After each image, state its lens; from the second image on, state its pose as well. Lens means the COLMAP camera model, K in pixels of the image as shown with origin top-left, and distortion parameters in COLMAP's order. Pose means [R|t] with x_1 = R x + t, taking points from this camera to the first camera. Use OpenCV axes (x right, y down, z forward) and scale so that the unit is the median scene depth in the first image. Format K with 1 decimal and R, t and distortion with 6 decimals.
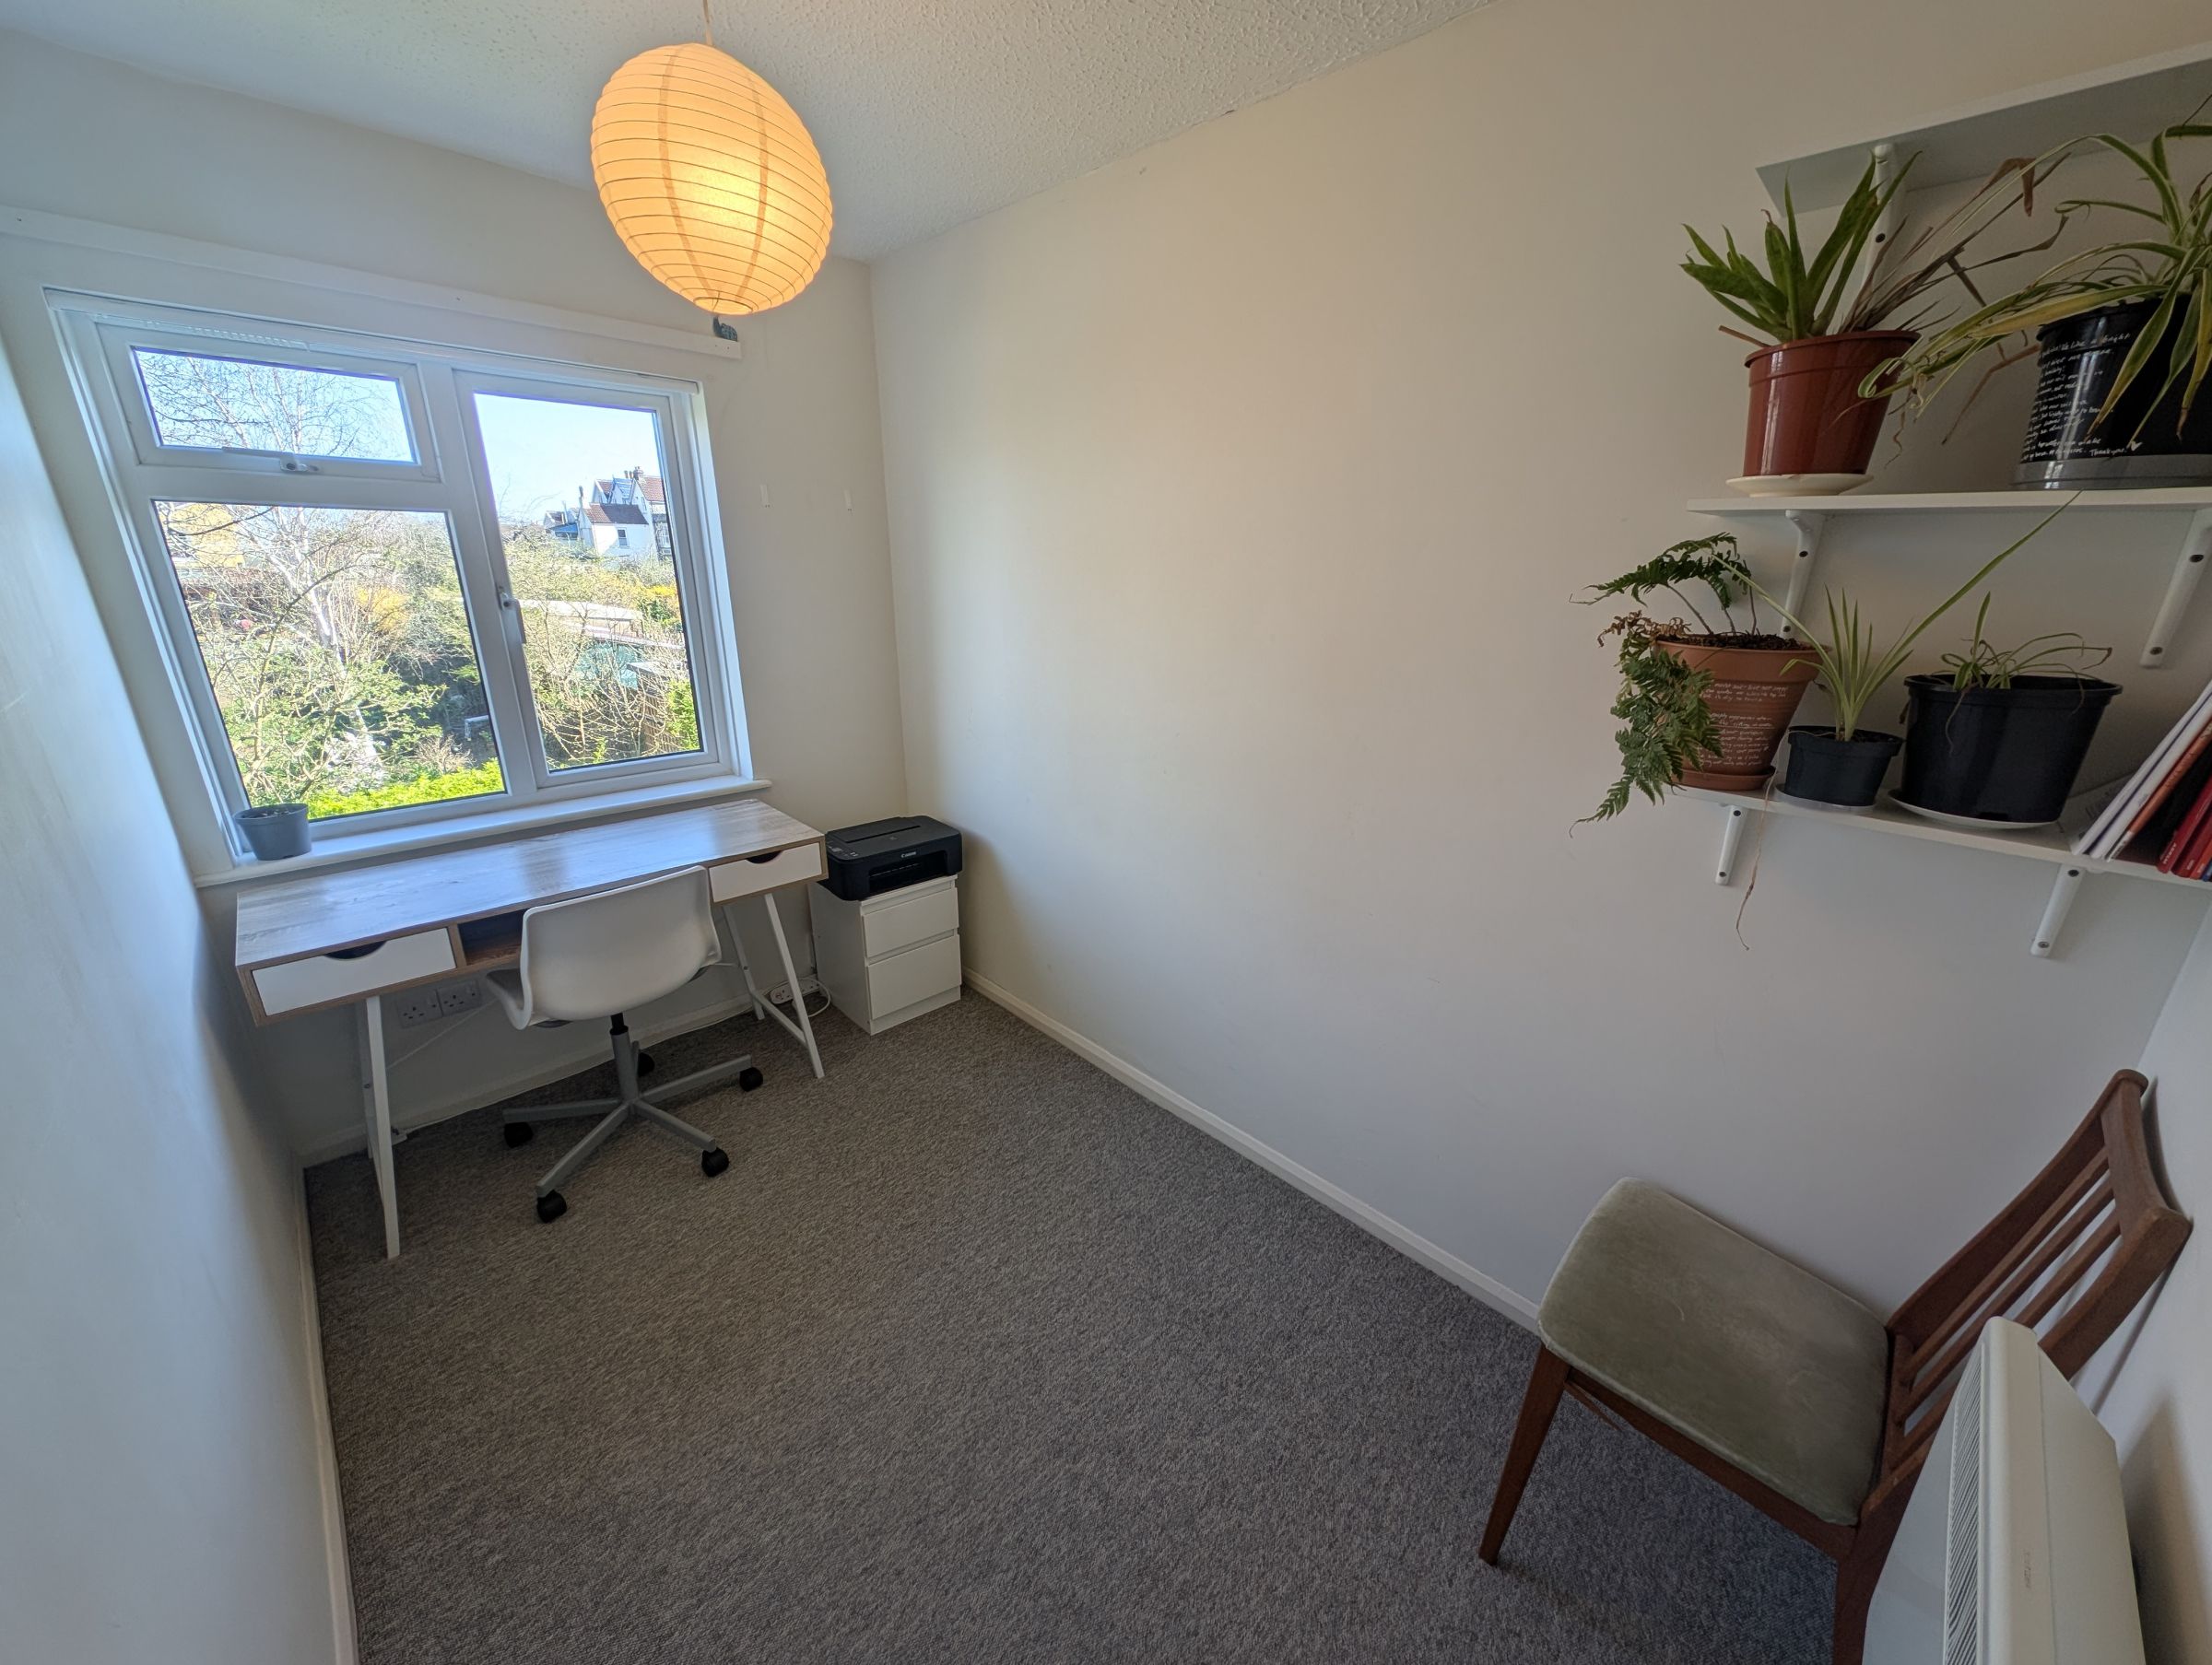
lens RADIAL K [[830.9, 0, 1111.4], [0, 830.9, 830.3], [0, 0, 1]] dist [0.014985, -0.005639]
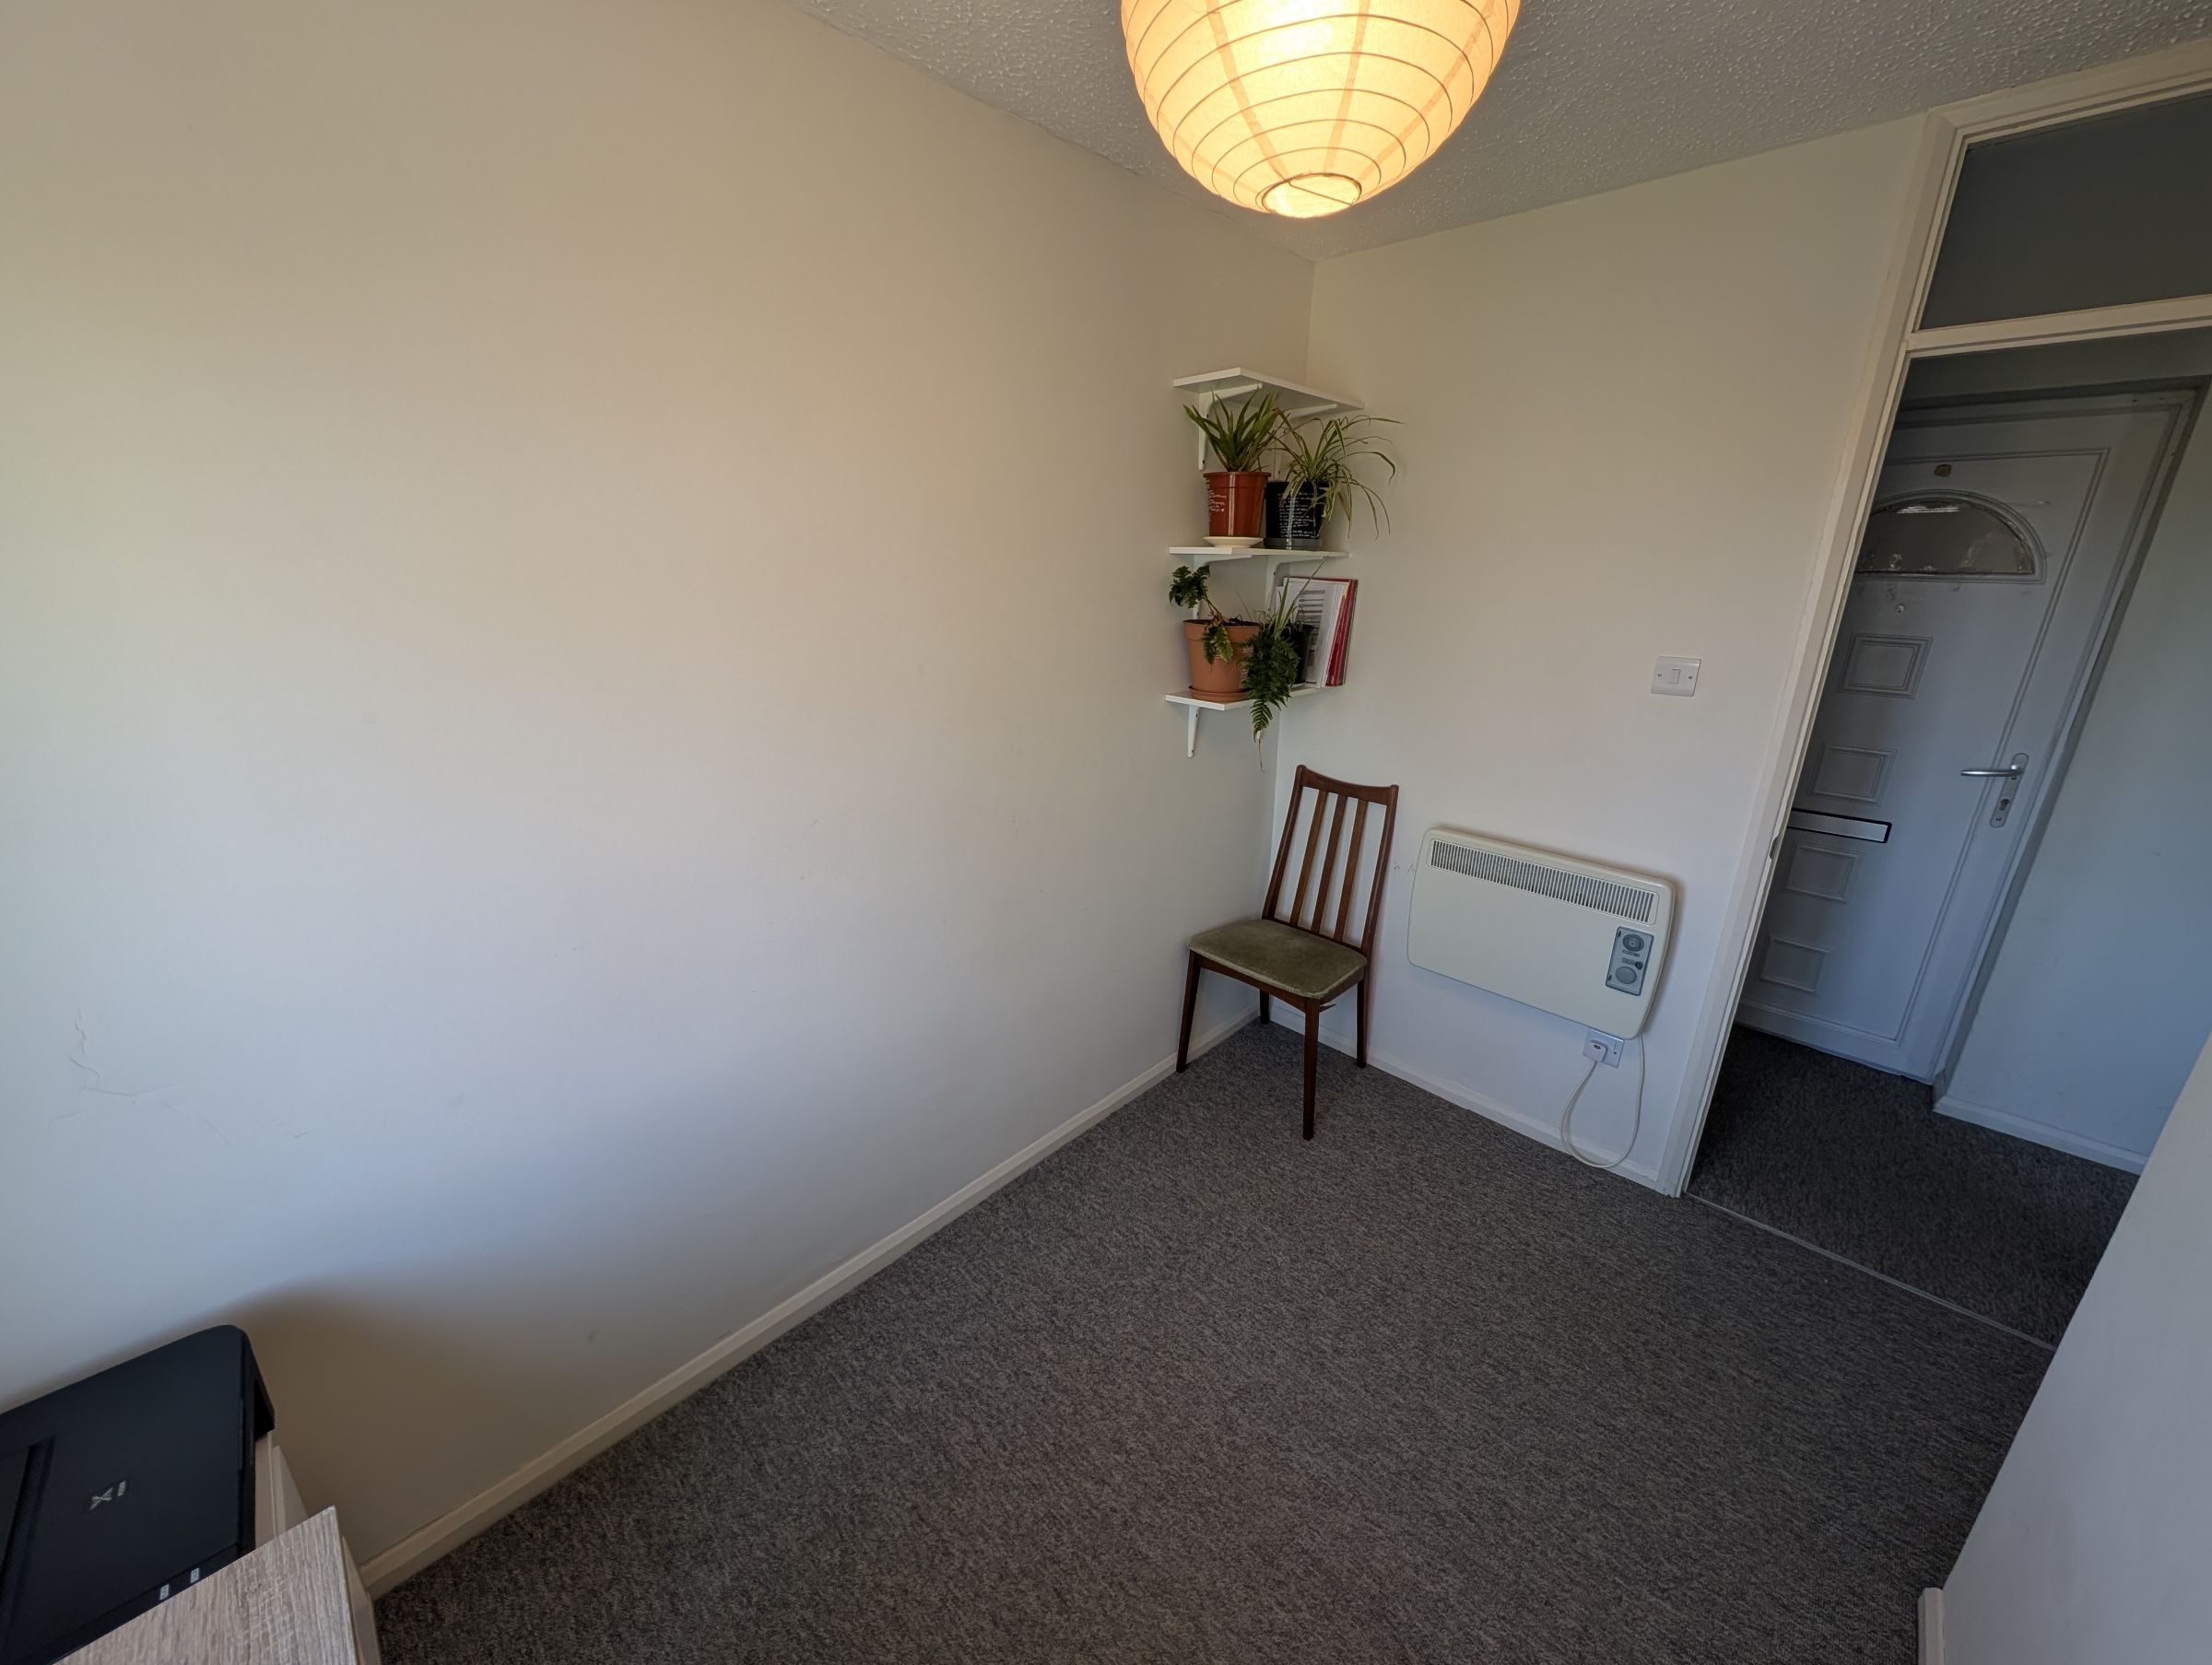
lens RADIAL K [[830.9, 0, 1111.4], [0, 830.9, 830.3], [0, 0, 1]] dist [0.014985, -0.005639]
pose [[-0.024424, -0.335613, 0.941683, -0.933908], [0.306026, 0.894234, 0.326639, -0.405705], [-0.951710, 0.296157, 0.080865, 0.996417]]
